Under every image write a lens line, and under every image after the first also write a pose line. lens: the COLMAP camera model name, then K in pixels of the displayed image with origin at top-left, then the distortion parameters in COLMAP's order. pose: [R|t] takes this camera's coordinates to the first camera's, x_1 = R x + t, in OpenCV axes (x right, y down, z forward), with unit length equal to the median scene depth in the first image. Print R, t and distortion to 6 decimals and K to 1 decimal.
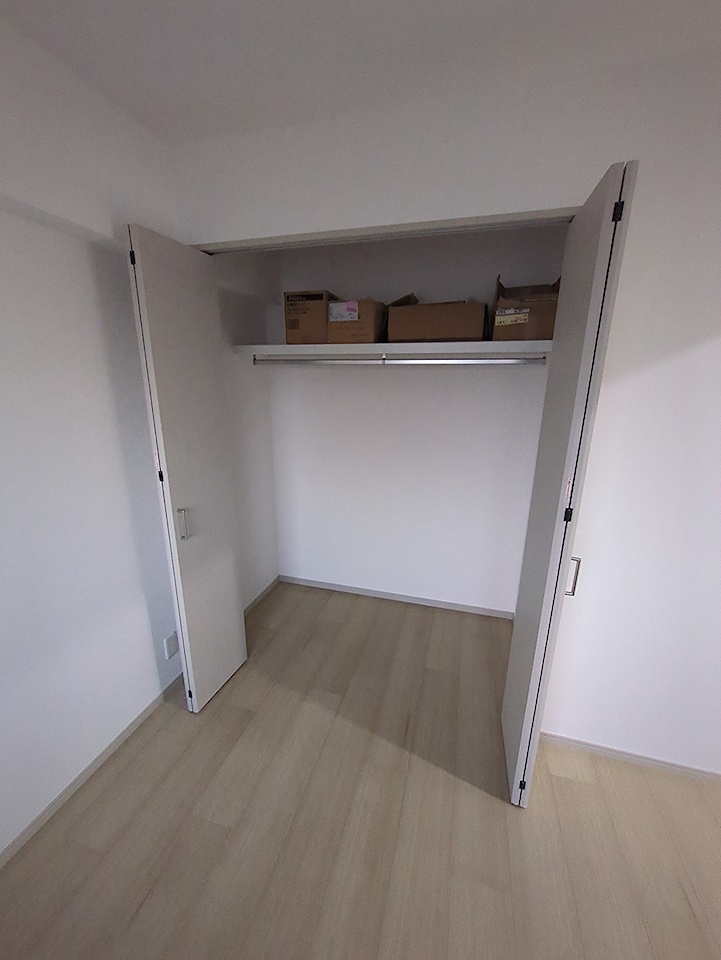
lens RADIAL K [[377.4, 0, 358.7], [0, 377.4, 483.3], [0, 0, 1]] dist [-0.004218, 0.001460]
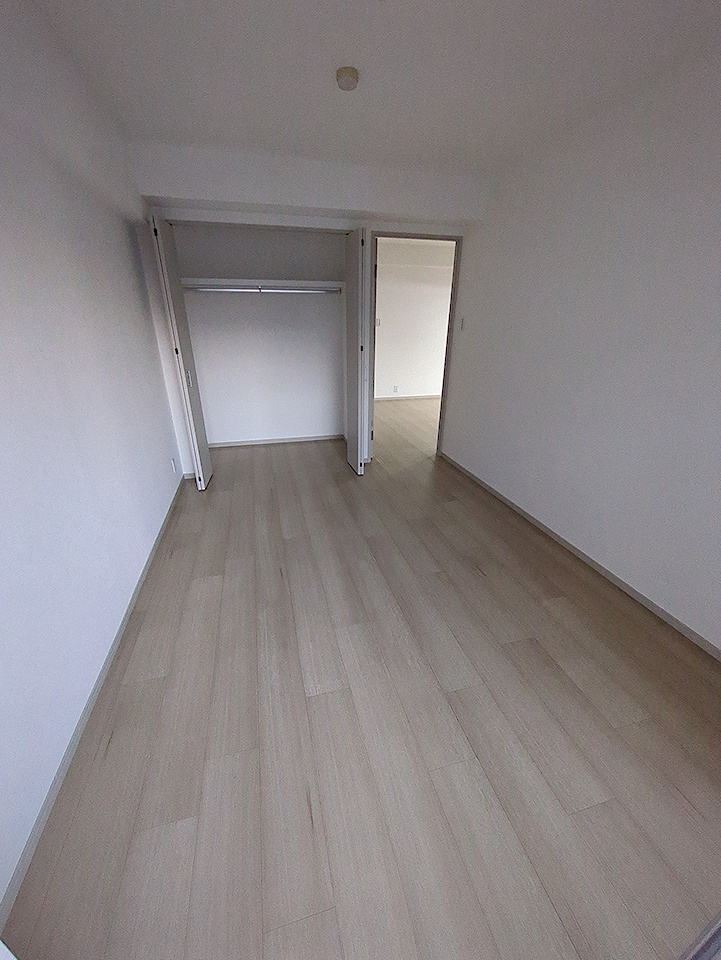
lens RADIAL K [[377.4, 0, 357.8], [0, 377.4, 480.1], [0, 0, 1]] dist [-0.004218, 0.001460]
pose [[0.861200, -0.209352, 0.463149, -0.607860], [0.139065, 0.973515, 0.181463, 0.321826], [-0.488872, -0.091868, 0.867505, -0.946444]]
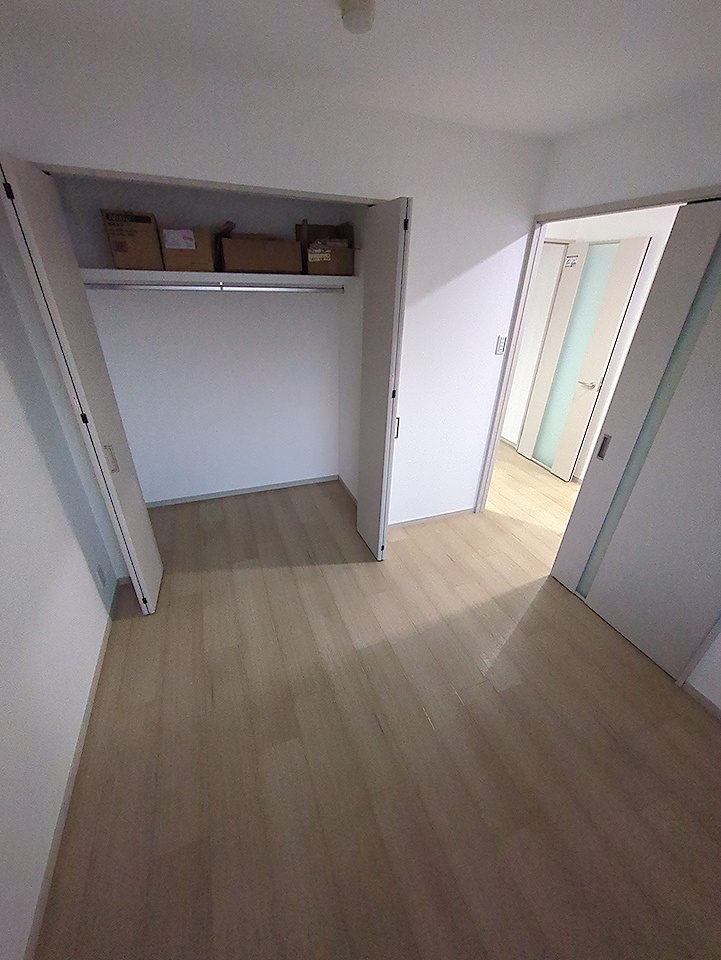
lens RADIAL K [[377.4, 0, 358.9], [0, 377.4, 484.0], [0, 0, 1]] dist [-0.004218, 0.001460]
pose [[0.796724, -0.276775, 0.537239, -0.423172], [0.140073, 0.949328, 0.281347, -0.026673], [-0.587886, -0.148903, 0.795121, -0.268416]]
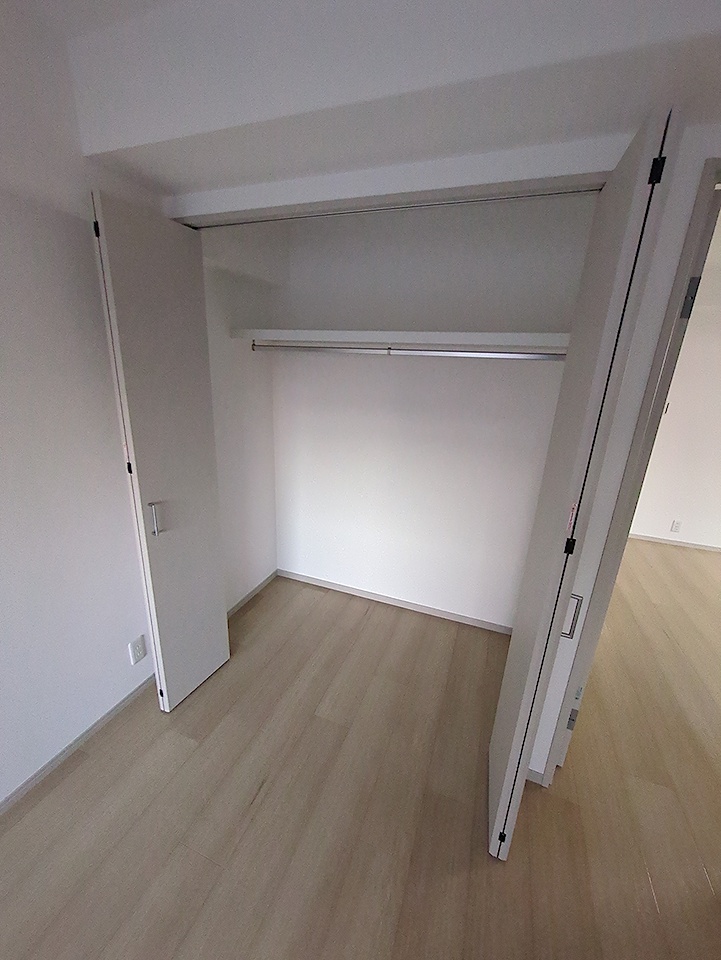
lens RADIAL K [[377.4, 0, 356.7], [0, 377.4, 481.8], [0, 0, 1]] dist [-0.004218, 0.001460]
pose [[0.996046, 0.054801, -0.069927, 0.084429], [-0.053047, 0.998235, 0.026698, -0.031345], [0.071266, -0.022883, 0.997195, 0.084023]]
